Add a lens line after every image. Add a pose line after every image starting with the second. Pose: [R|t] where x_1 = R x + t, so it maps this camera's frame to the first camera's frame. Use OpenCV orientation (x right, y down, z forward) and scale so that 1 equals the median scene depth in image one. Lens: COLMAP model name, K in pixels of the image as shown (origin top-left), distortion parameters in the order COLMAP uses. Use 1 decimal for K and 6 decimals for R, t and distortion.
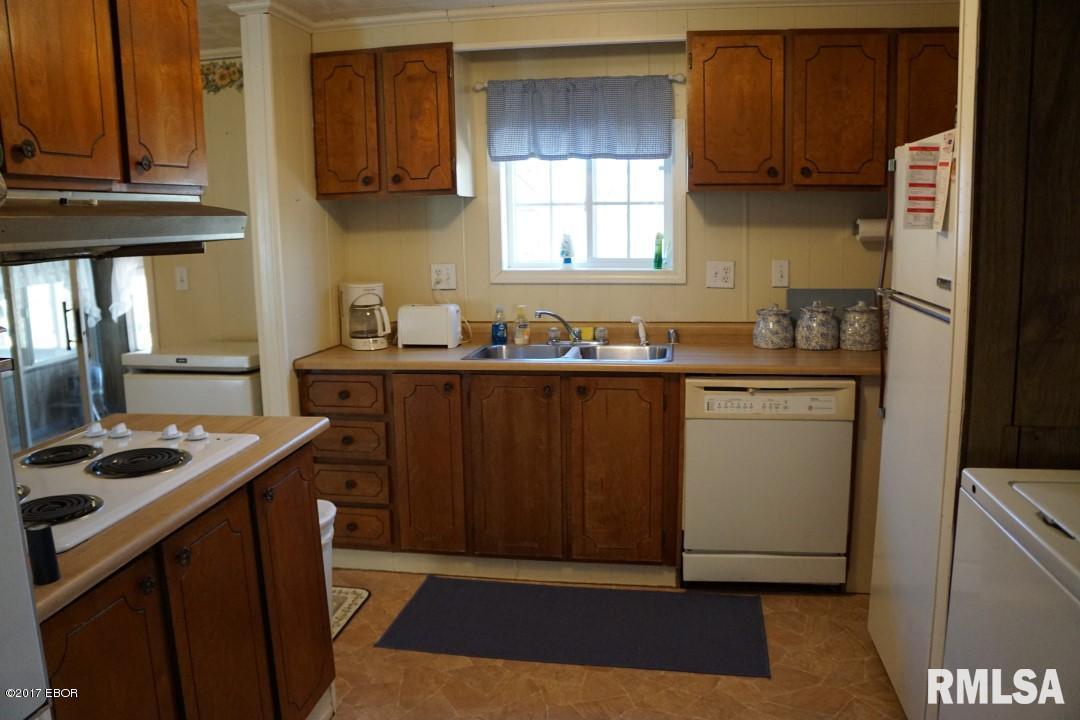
lens RADIAL K [[857.6, 0, 540.0], [0, 857.6, 360.0], [0, 0, 1]] dist [-0.185966, 0.149049]
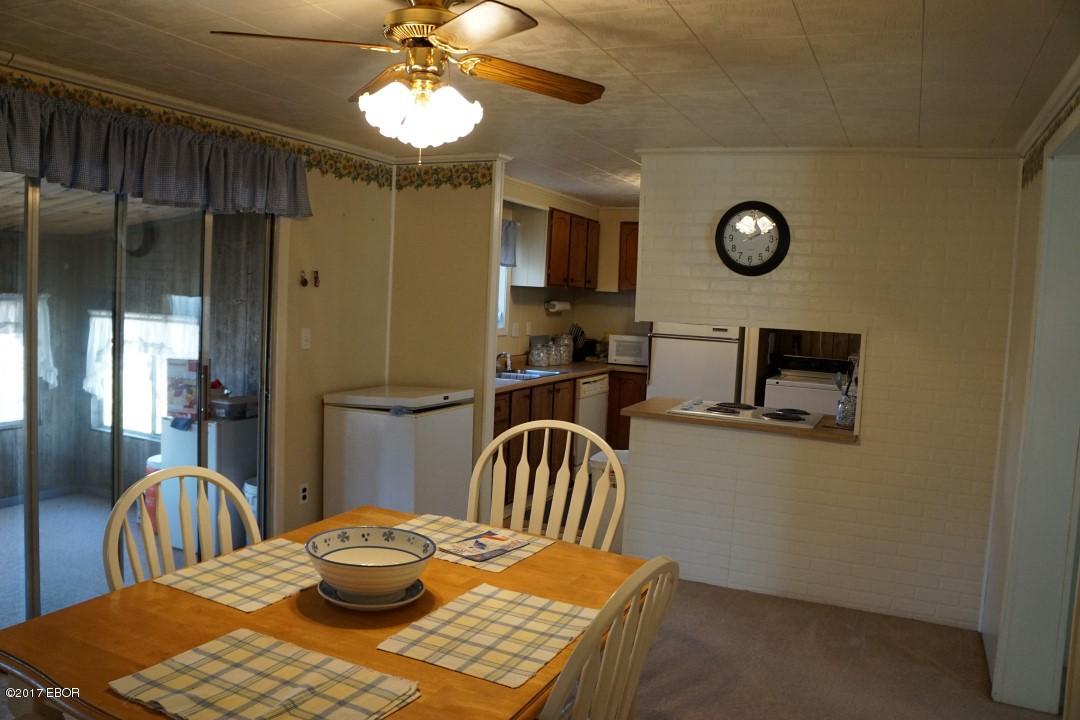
lens RADIAL K [[857.6, 0, 540.0], [0, 857.6, 360.0], [0, 0, 1]] dist [-0.185966, 0.149049]
pose [[0.245130, -0.047283, 0.968337, -1.253367], [0.111020, 0.993609, 0.020413, -0.052141], [-0.963113, 0.102501, 0.248812, 0.392551]]
